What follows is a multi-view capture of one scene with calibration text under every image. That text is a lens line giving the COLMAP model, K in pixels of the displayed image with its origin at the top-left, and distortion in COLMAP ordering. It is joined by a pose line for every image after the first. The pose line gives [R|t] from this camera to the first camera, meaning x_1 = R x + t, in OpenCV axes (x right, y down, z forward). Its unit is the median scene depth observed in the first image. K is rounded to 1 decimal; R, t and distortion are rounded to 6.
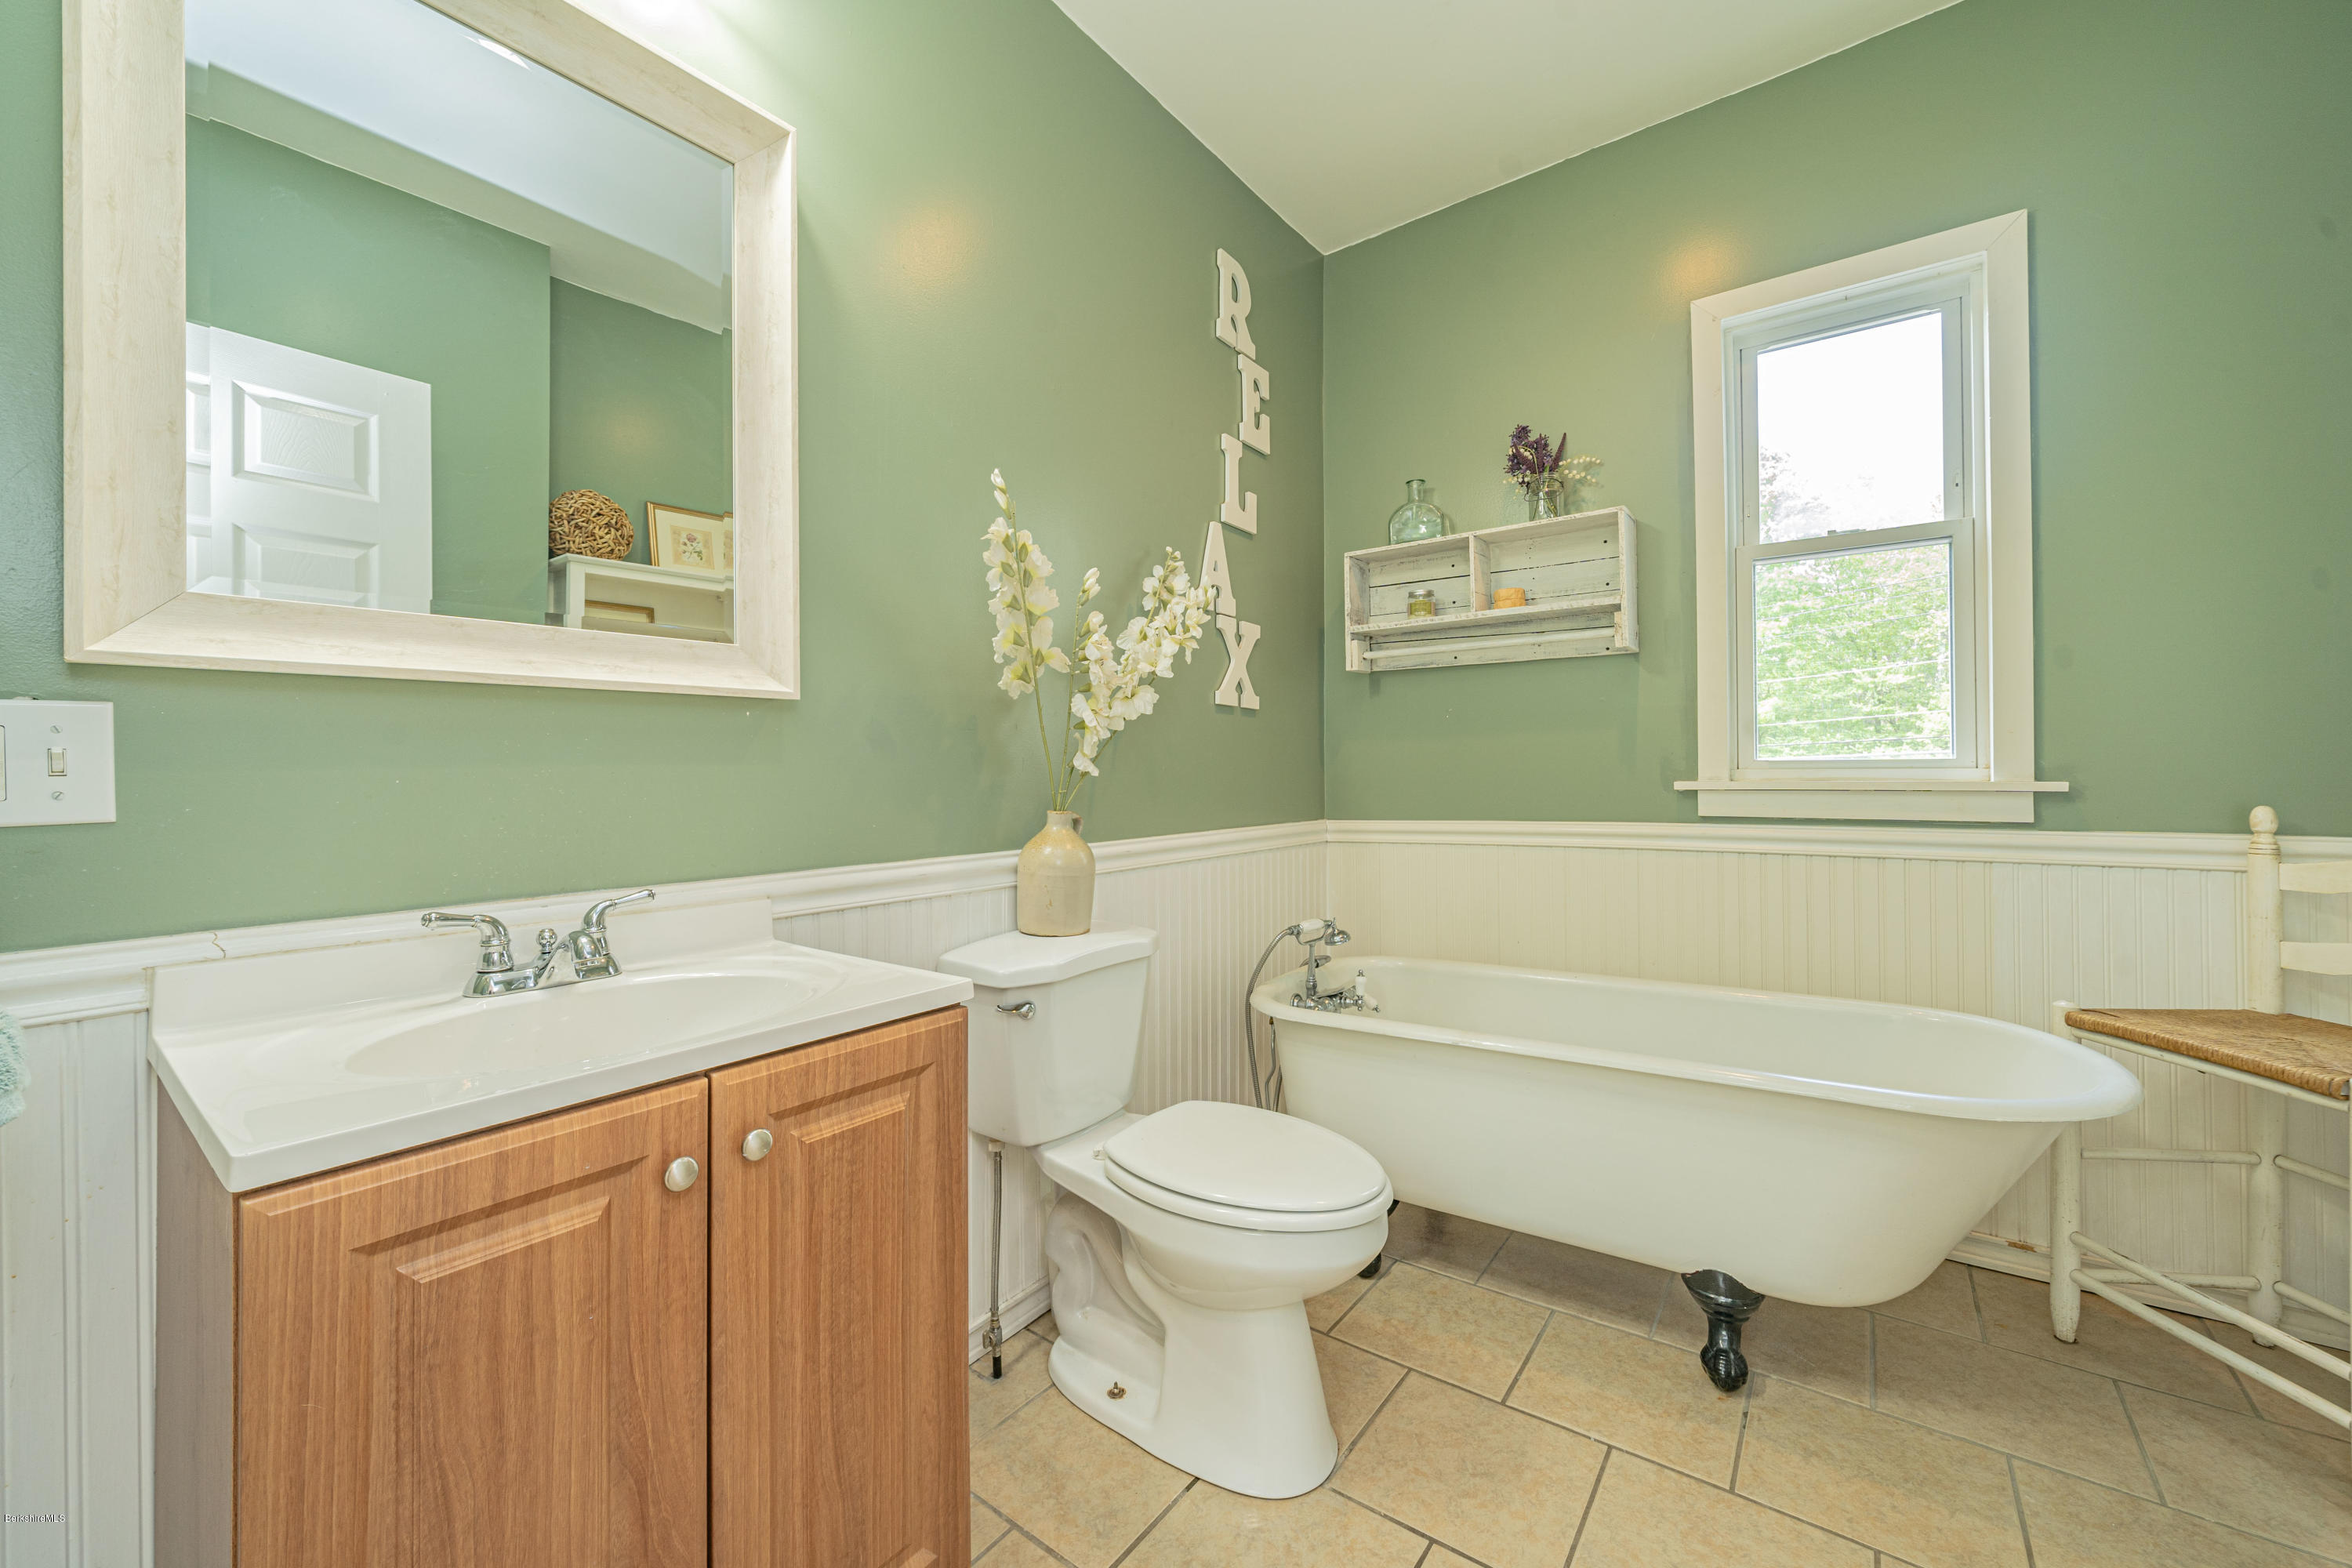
lens RADIAL K [[924.0, 0, 1122.6], [0, 924.0, 764.0], [0, 0, 1]] dist [-0.001268, 0.000602]
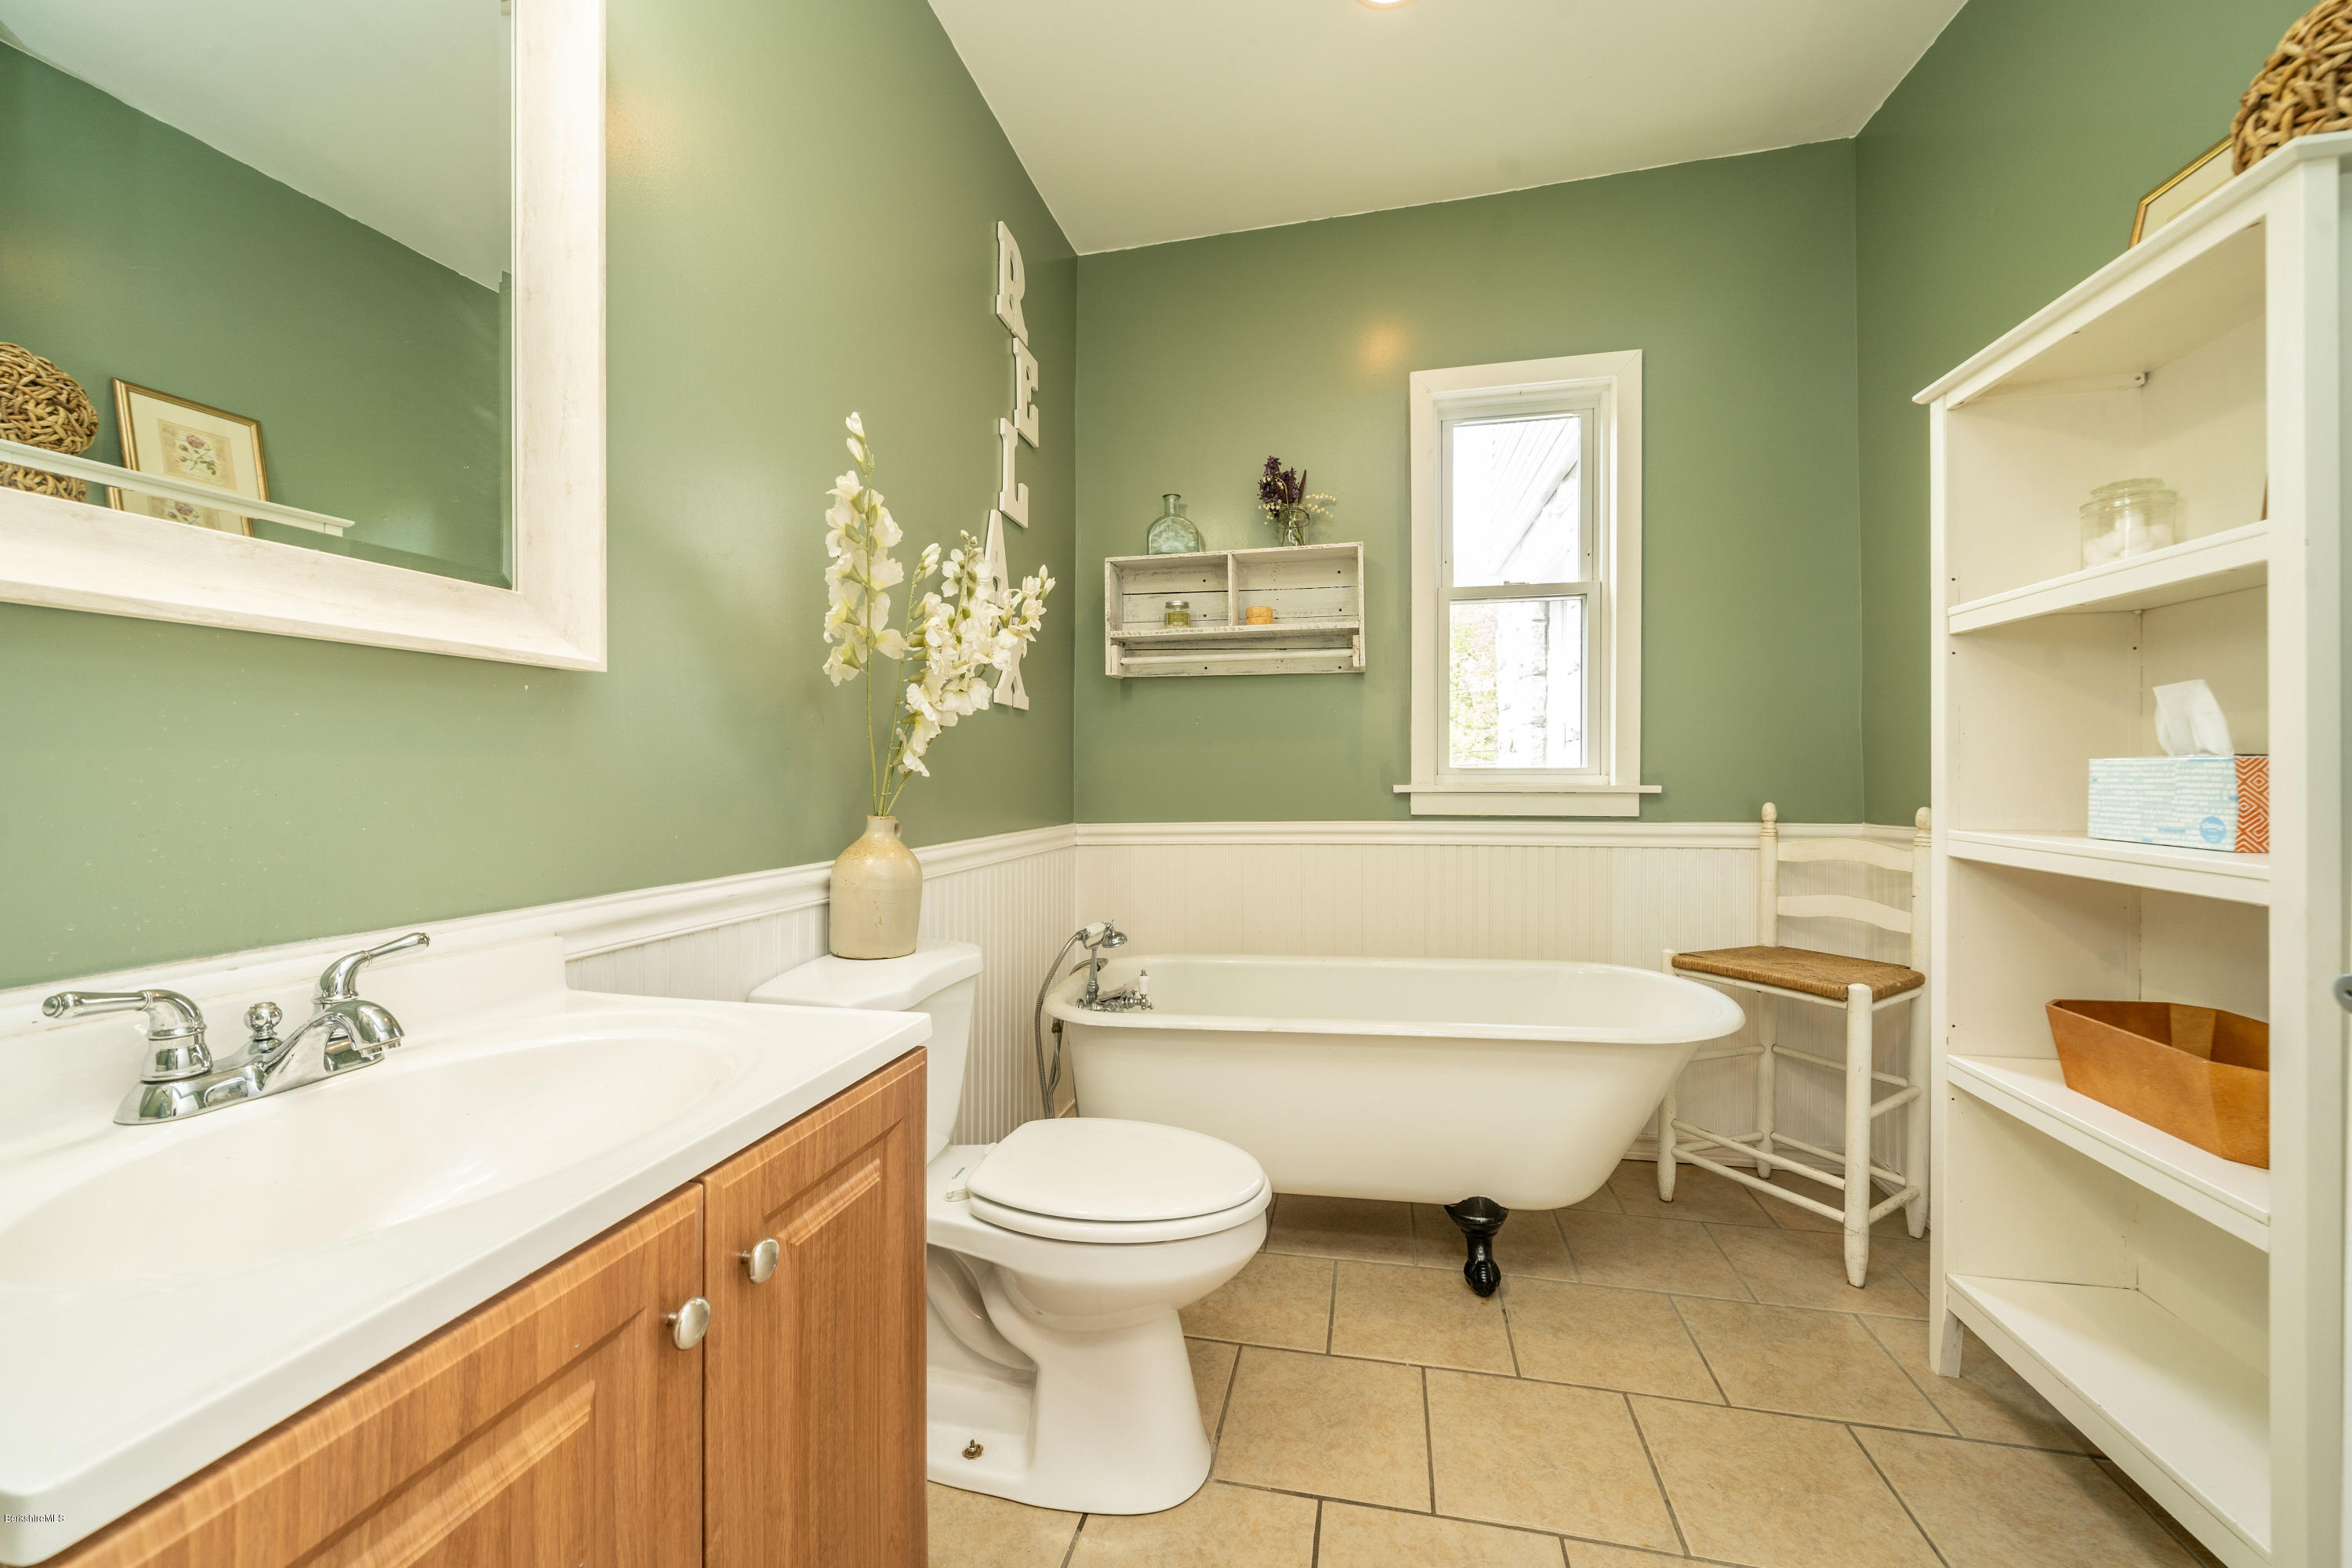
lens RADIAL K [[924.0, 0, 1163.8], [0, 924.0, 782.8], [0, 0, 1]] dist [-0.001268, 0.000602]
pose [[0.907641, 0.003317, 0.419734, -0.223822], [-0.009107, 0.999889, 0.011791, 0.007404], [-0.419648, -0.014525, 0.907571, 0.102263]]
